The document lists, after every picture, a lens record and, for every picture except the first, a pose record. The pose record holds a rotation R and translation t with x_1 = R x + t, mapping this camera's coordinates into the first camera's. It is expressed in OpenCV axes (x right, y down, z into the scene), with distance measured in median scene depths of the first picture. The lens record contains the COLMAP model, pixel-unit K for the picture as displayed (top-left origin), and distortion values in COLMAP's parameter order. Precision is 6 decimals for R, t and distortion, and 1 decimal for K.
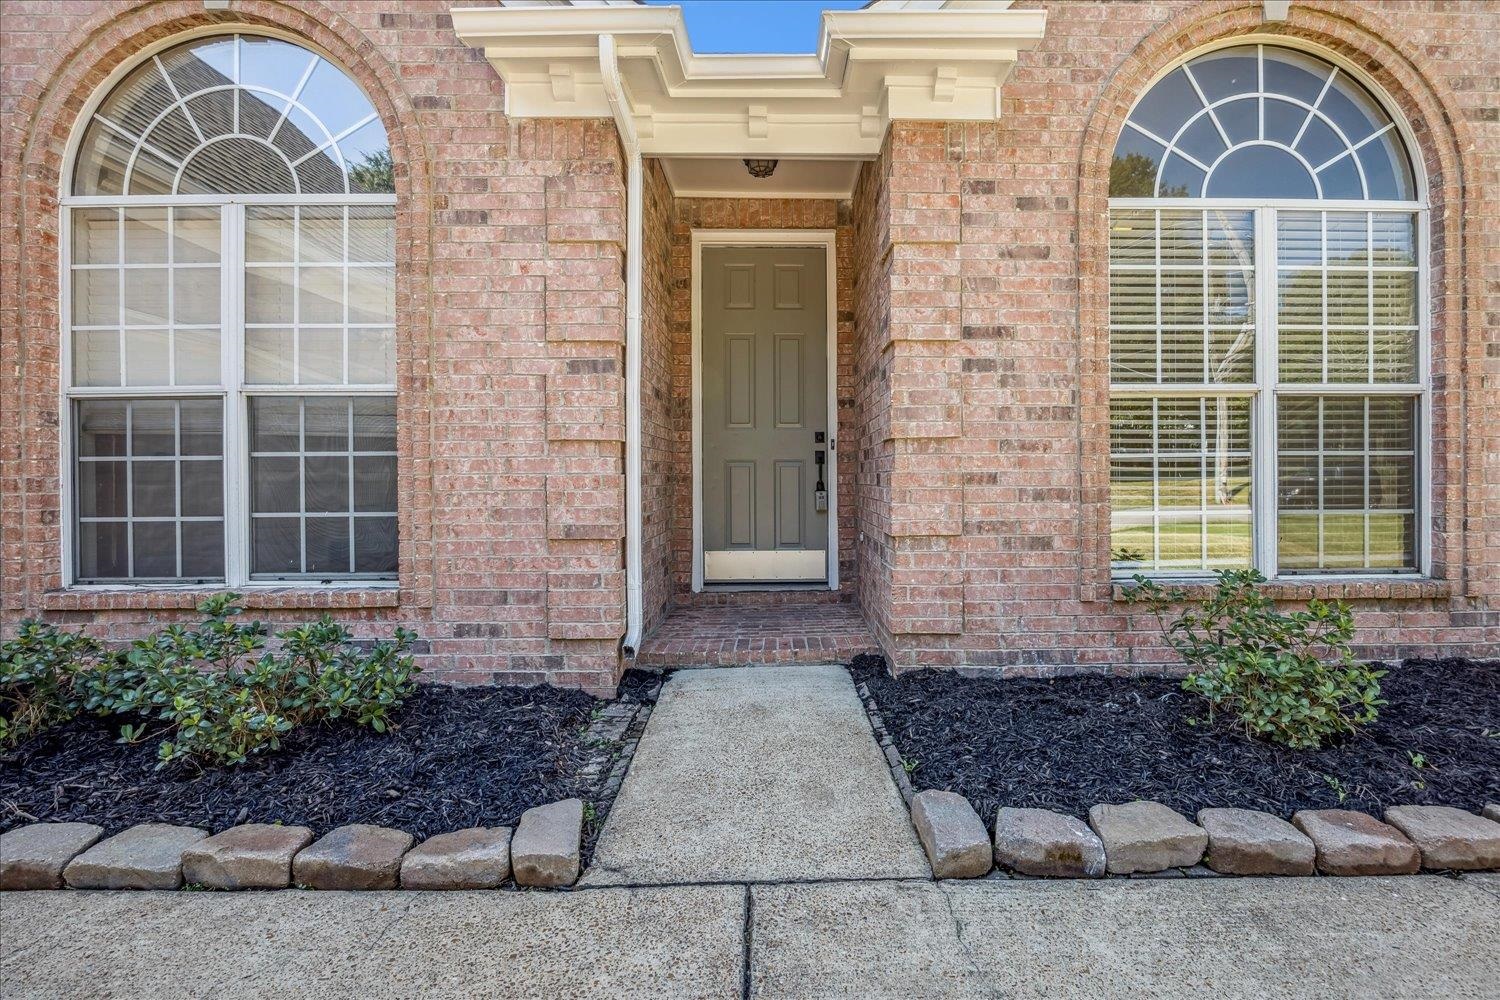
lens RADIAL K [[680.2, 0, 812.4], [0, 680.2, 477.1], [0, 0, 1]] dist [-0.014982, -0.000226]
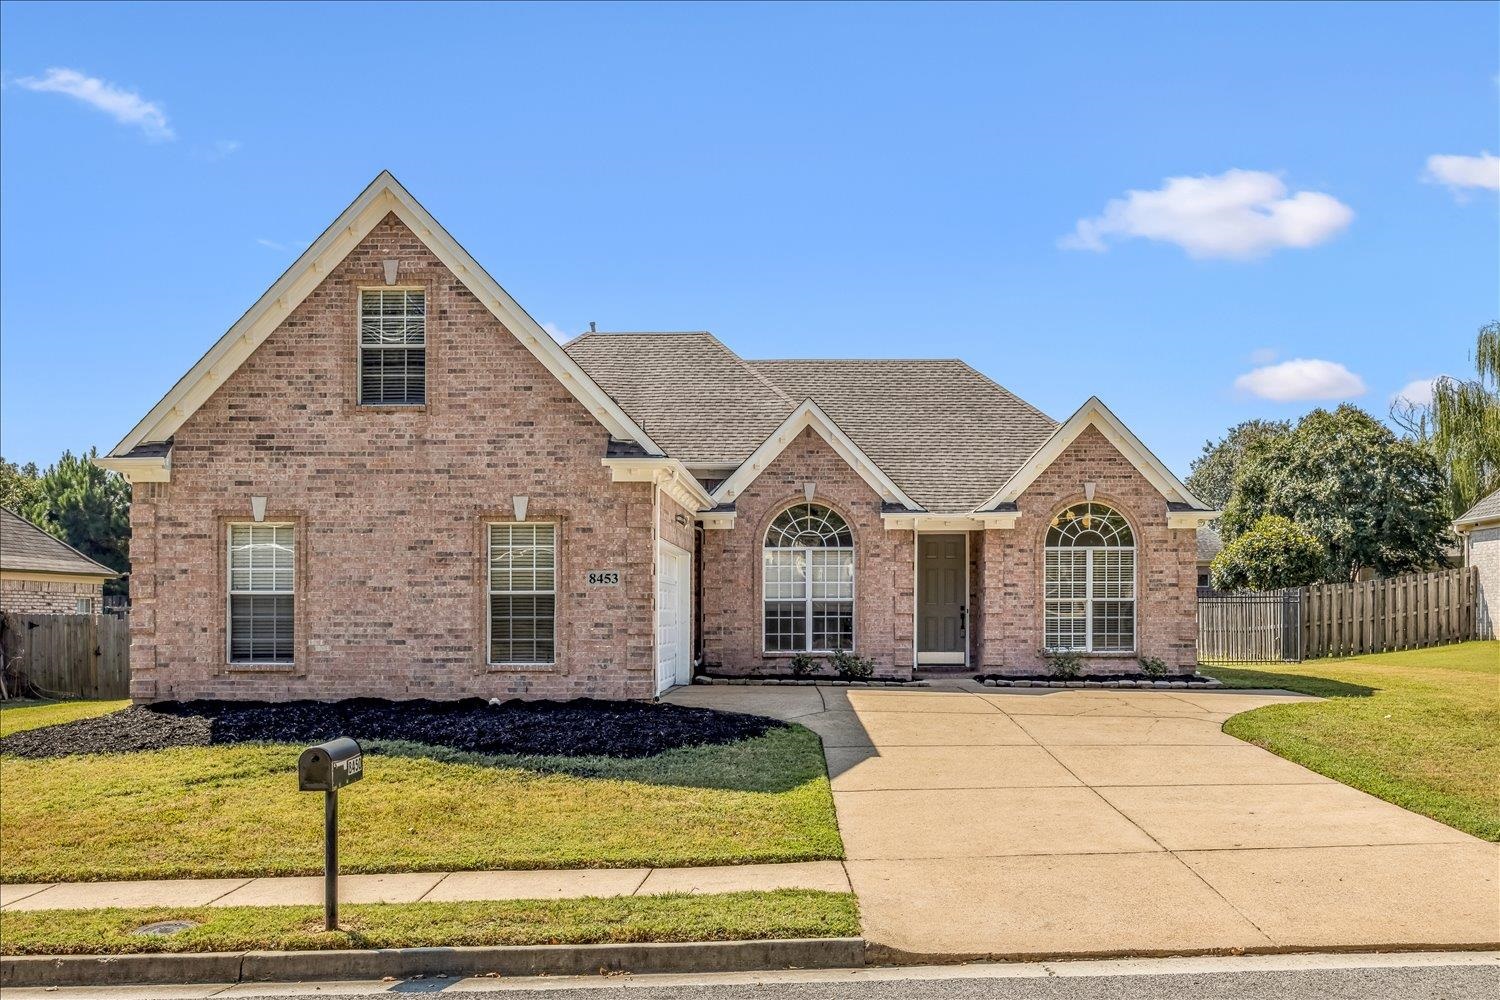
lens RADIAL K [[1794.3, 0, 802.8], [0, 1794.3, 622.0], [0, 0, 1]] dist [0.002004, -0.001381]
pose [[0.999003, 0.005153, -0.044347, -0.451016], [-0.005356, 0.999976, -0.004457, 0.041256], [0.044323, 0.004690, 0.999006, -8.981964]]
